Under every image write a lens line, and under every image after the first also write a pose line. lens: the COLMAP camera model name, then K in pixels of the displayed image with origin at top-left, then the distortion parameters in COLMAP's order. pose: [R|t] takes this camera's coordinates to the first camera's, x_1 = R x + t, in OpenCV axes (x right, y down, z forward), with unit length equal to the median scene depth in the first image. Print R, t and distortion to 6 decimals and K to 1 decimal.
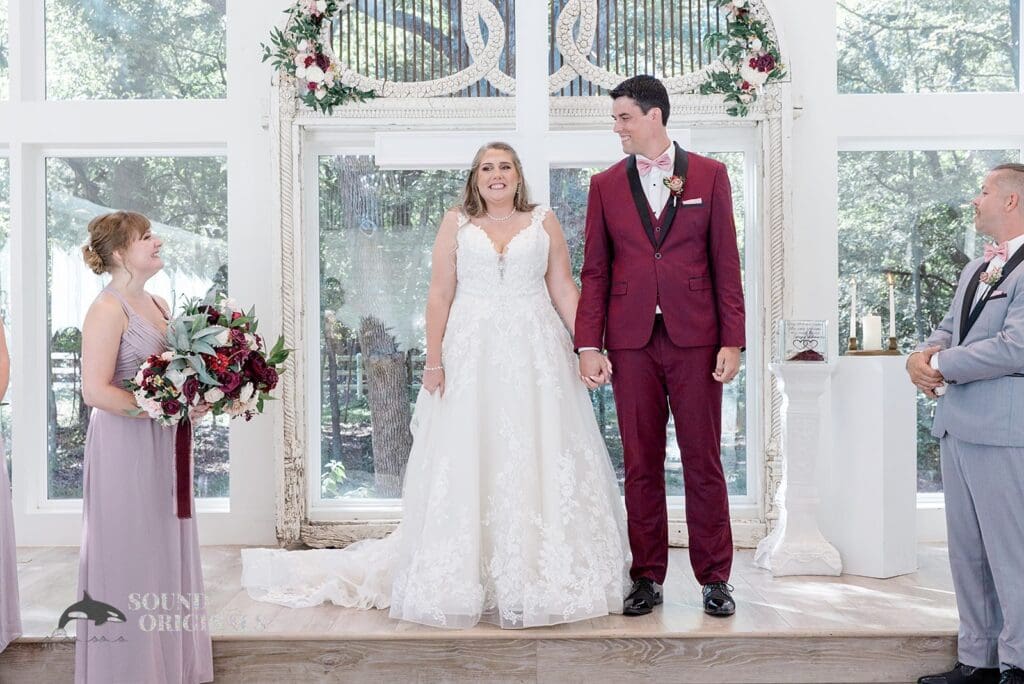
lens RADIAL K [[1802.4, 0, 544.3], [0, 1802.4, 352.0], [0, 0, 1]] dist [0.148817, 0.000000]
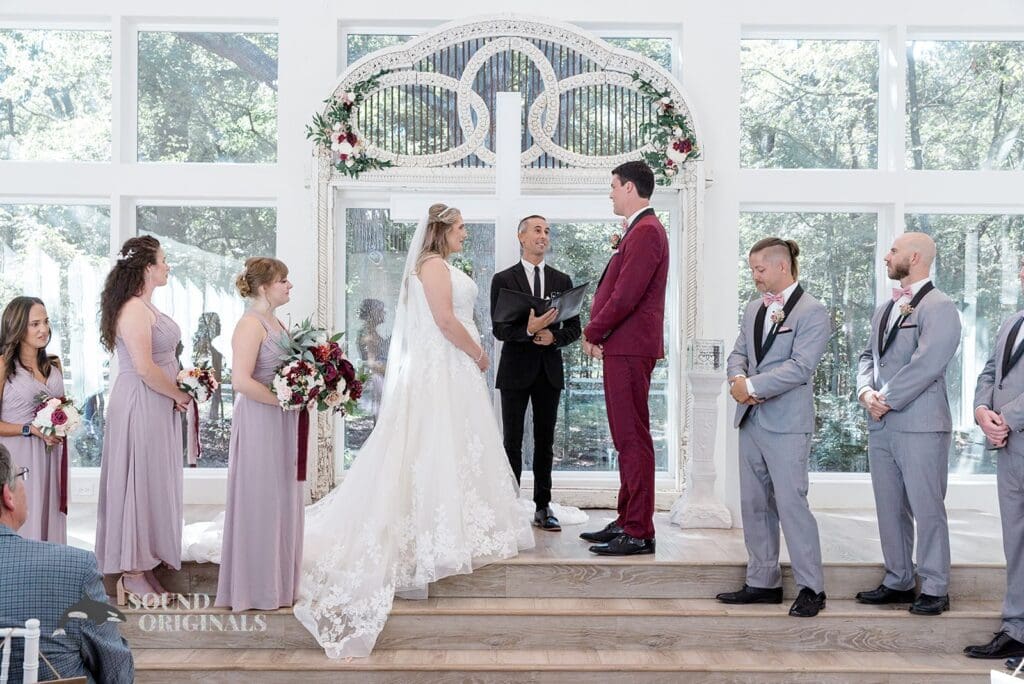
lens RADIAL K [[1588.1, 0, 519.2], [0, 1588.1, 350.3], [0, 0, 1]] dist [0.181639, 0.000000]
pose [[0.999883, 0.015274, -0.000392, 0.002856], [-0.015276, 0.999866, -0.005962, -0.000573], [0.000301, 0.005967, 0.999982, -0.166537]]
